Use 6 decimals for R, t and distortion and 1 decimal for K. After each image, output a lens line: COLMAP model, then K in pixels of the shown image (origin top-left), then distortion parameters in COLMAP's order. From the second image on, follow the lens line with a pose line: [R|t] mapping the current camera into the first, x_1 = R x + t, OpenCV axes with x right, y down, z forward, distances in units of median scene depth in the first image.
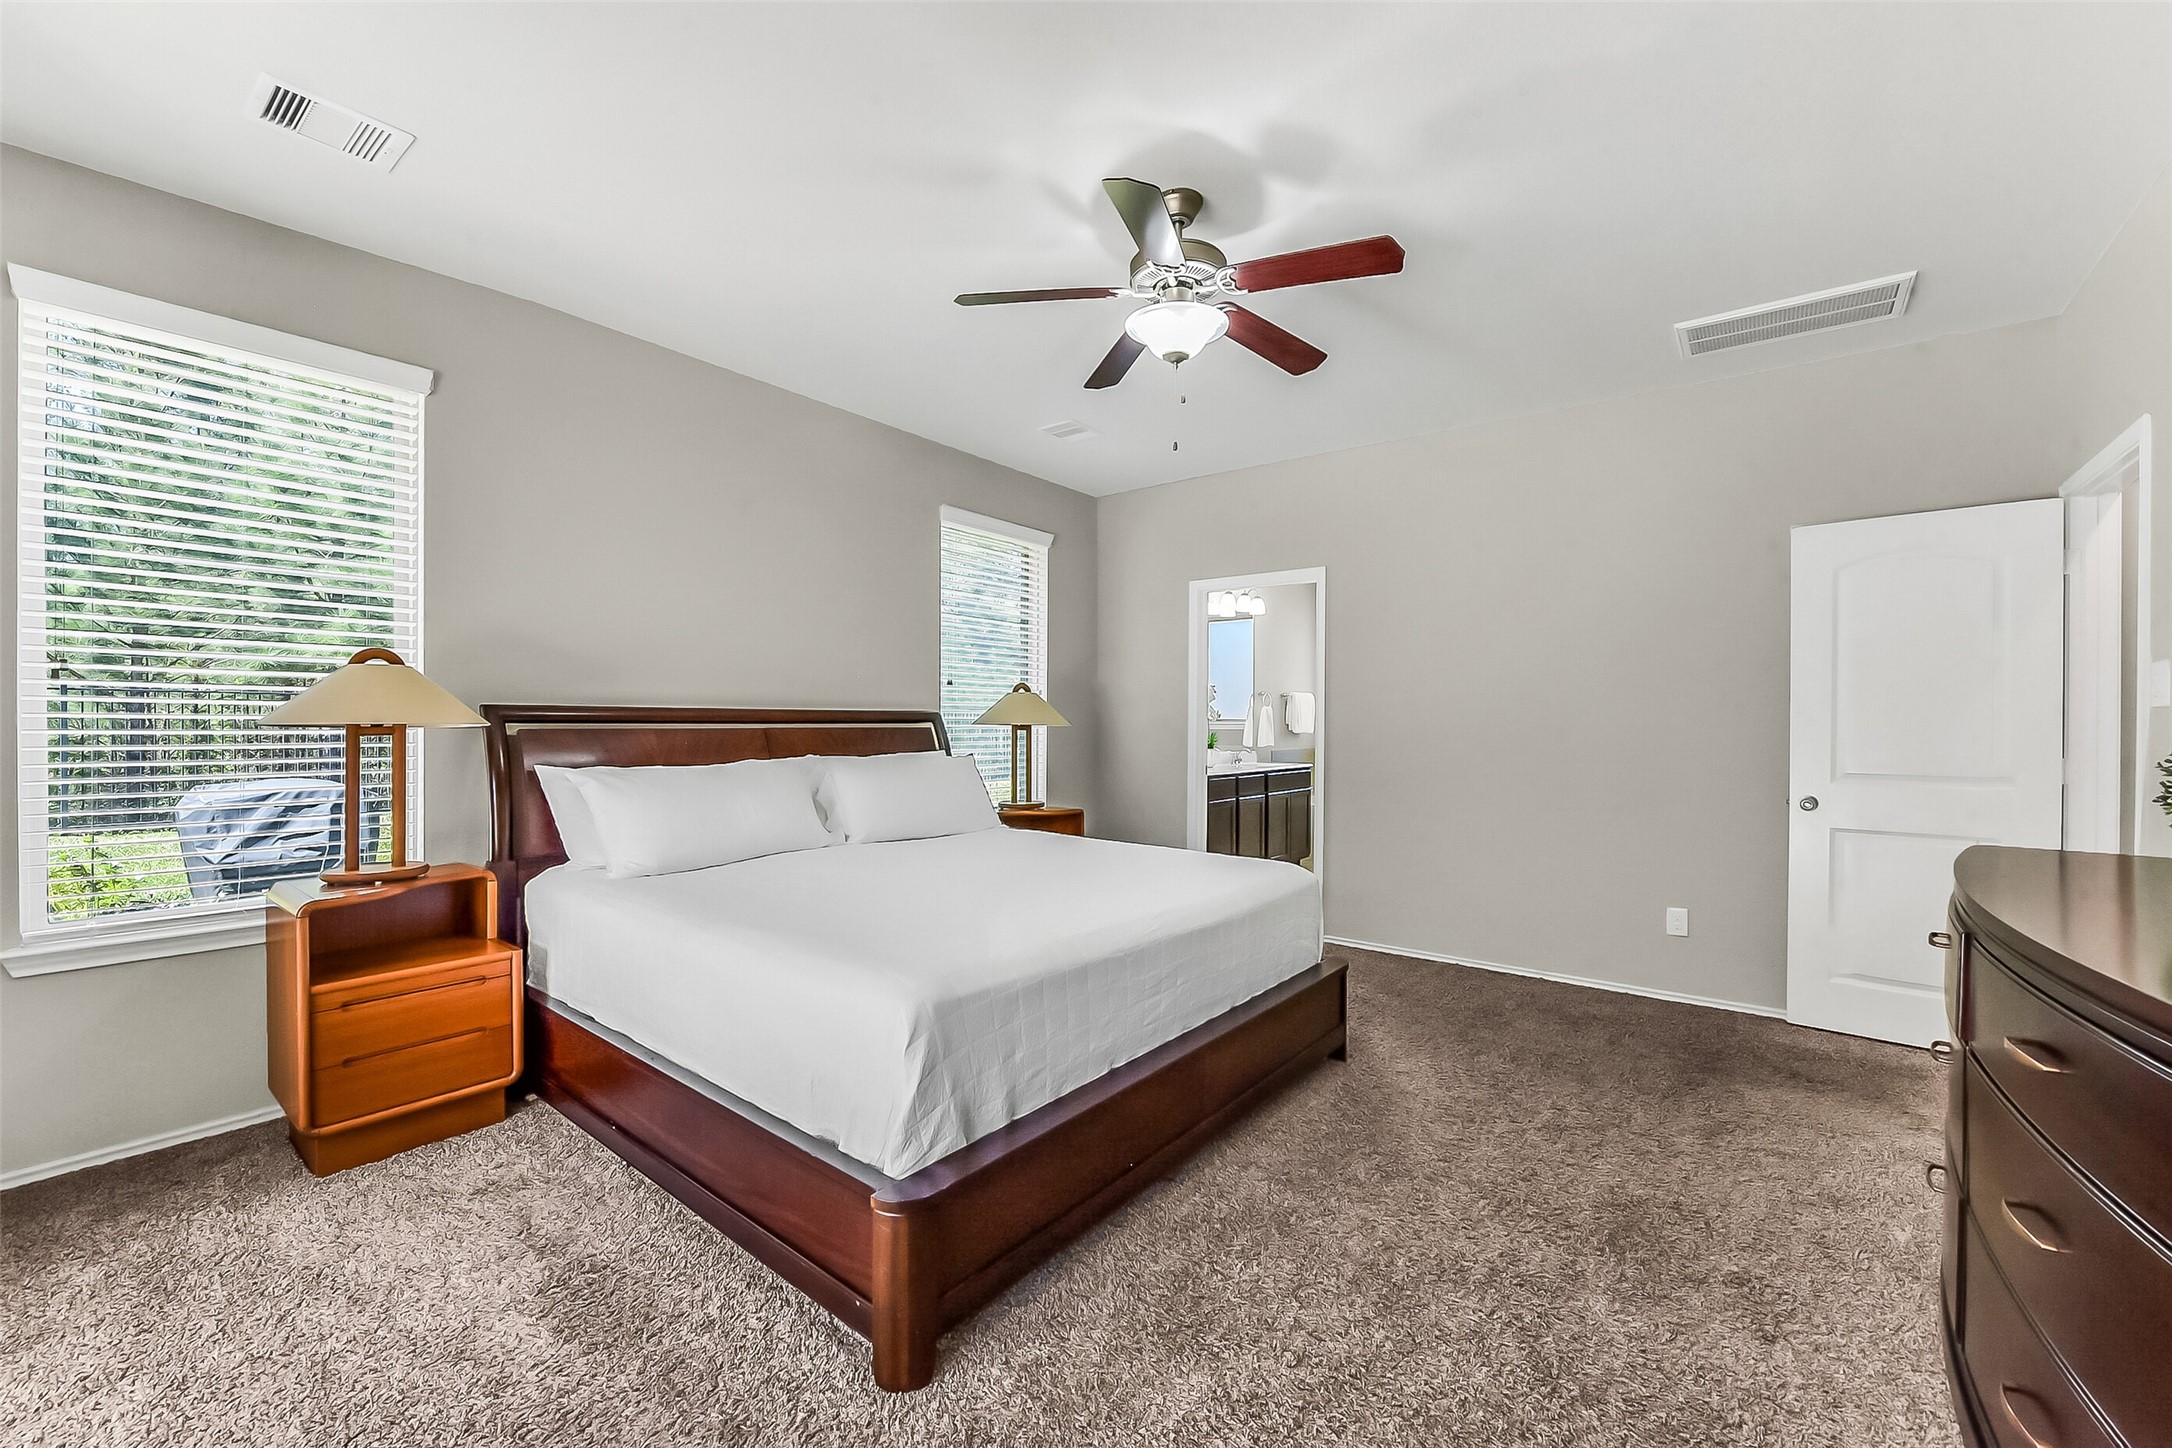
lens RADIAL K [[867.5, 0, 1075.2], [0, 867.5, 717.9], [0, 0, 1]] dist [-0.006918, -0.002592]
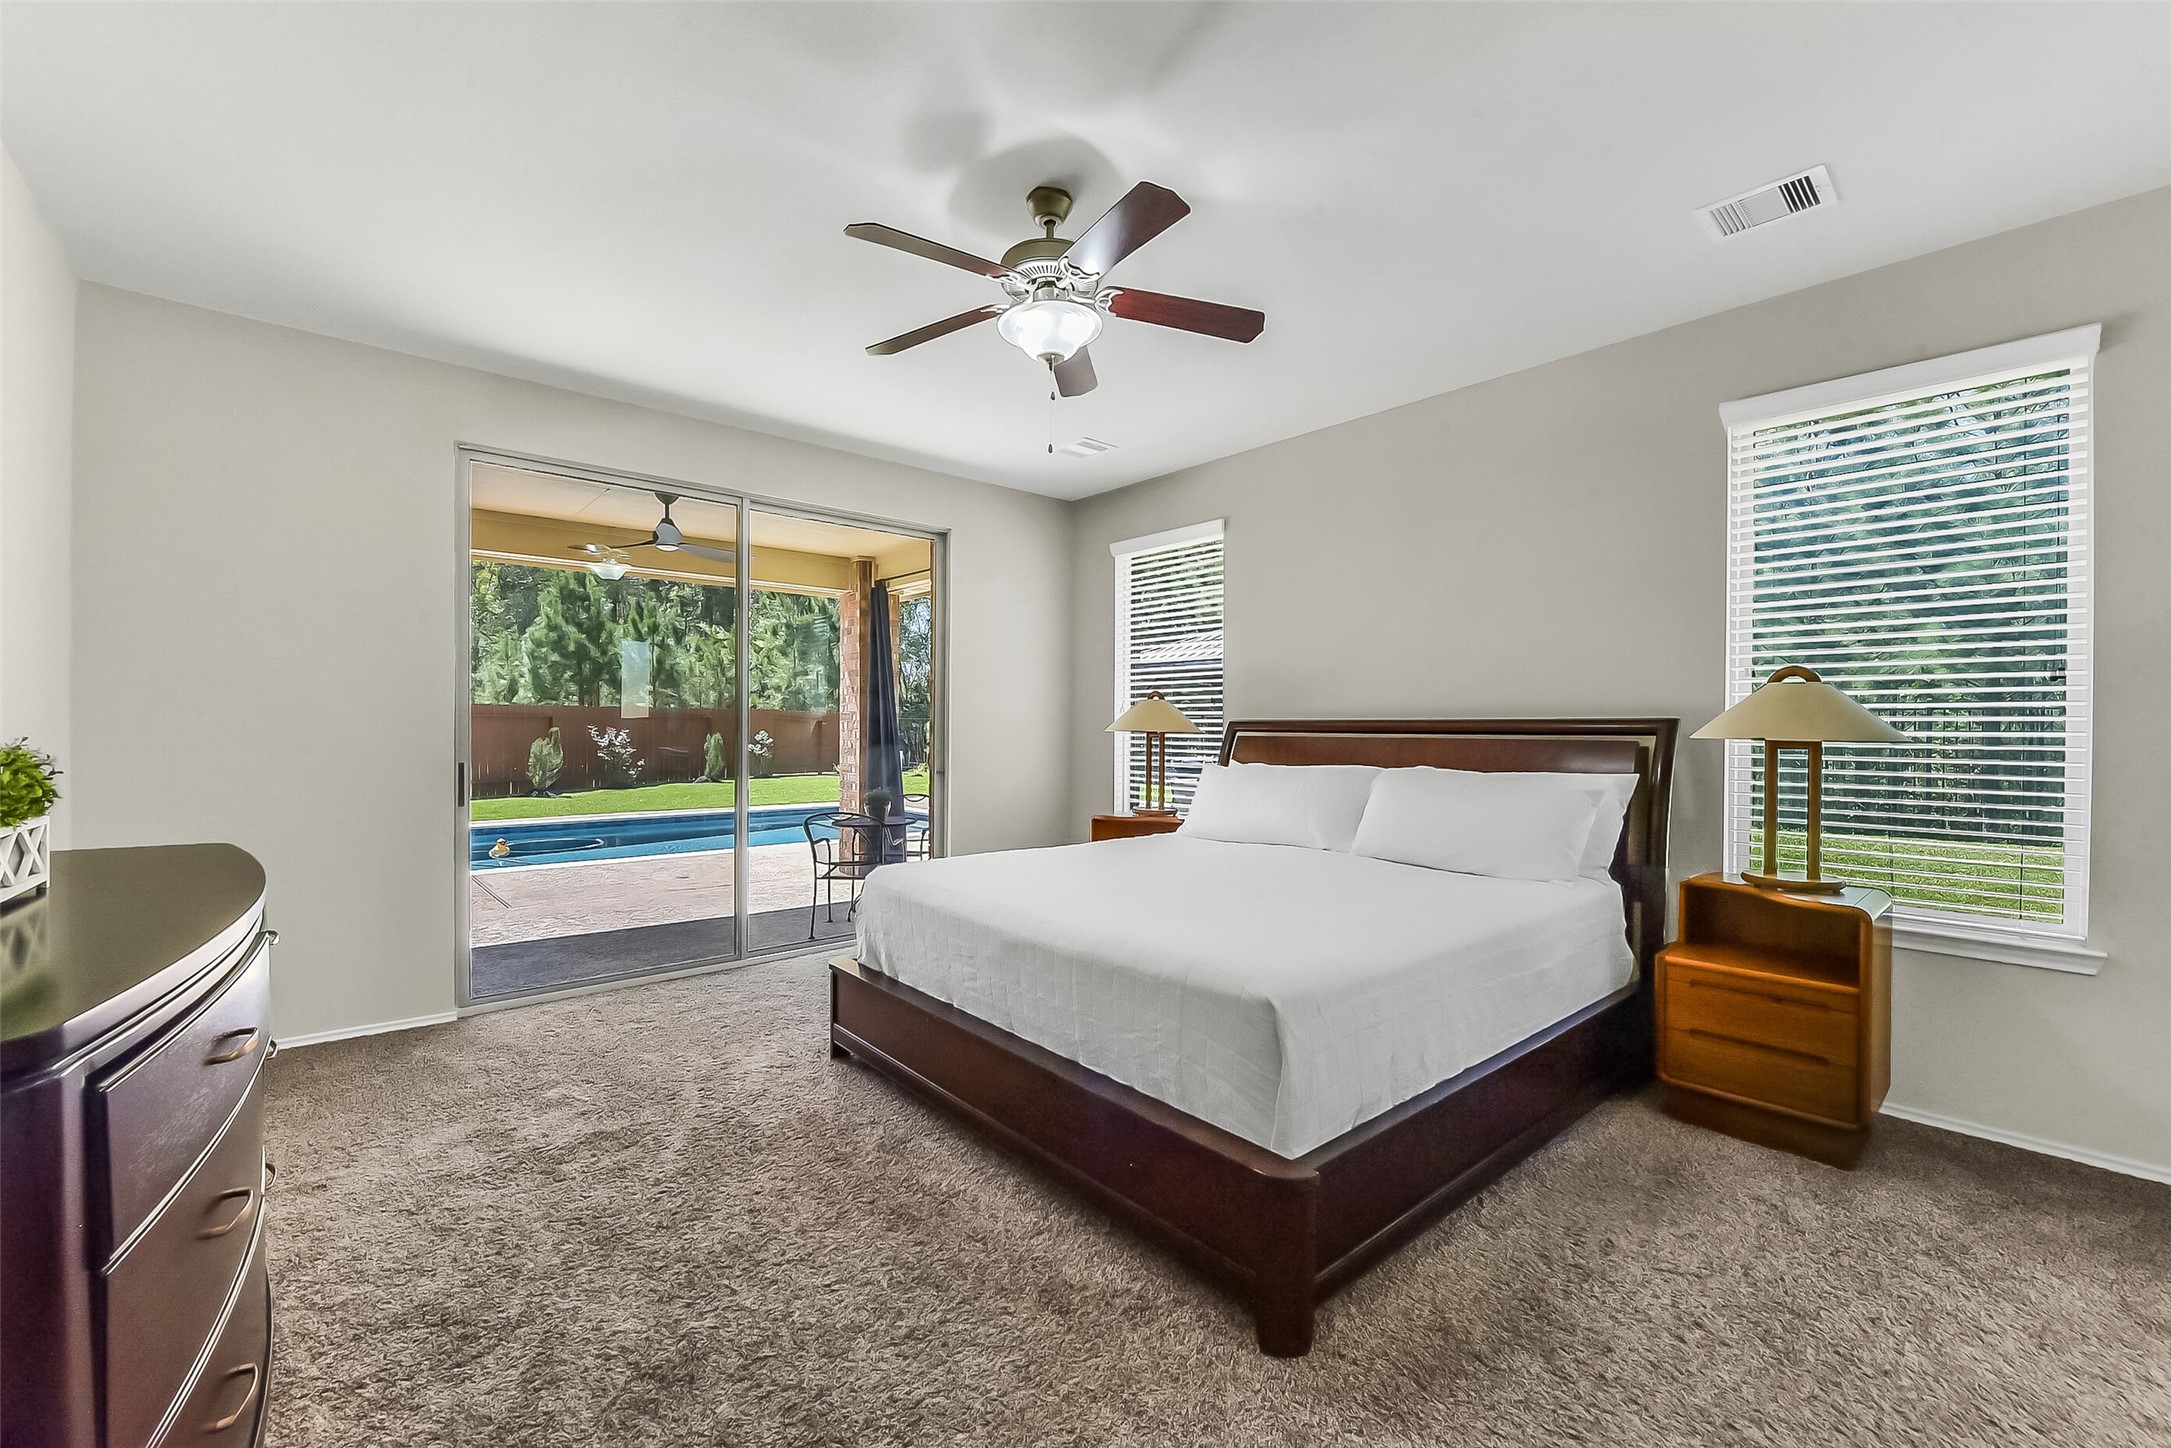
lens RADIAL K [[867.1, 0, 1080.2], [0, 867.1, 723.7], [0, 0, 1]] dist [-0.006918, -0.002592]
pose [[-0.174437, -0.008179, -0.984634, 0.598050], [-0.003109, 0.999965, -0.007755, 0.003662], [0.984663, 0.001709, -0.174456, 0.670953]]
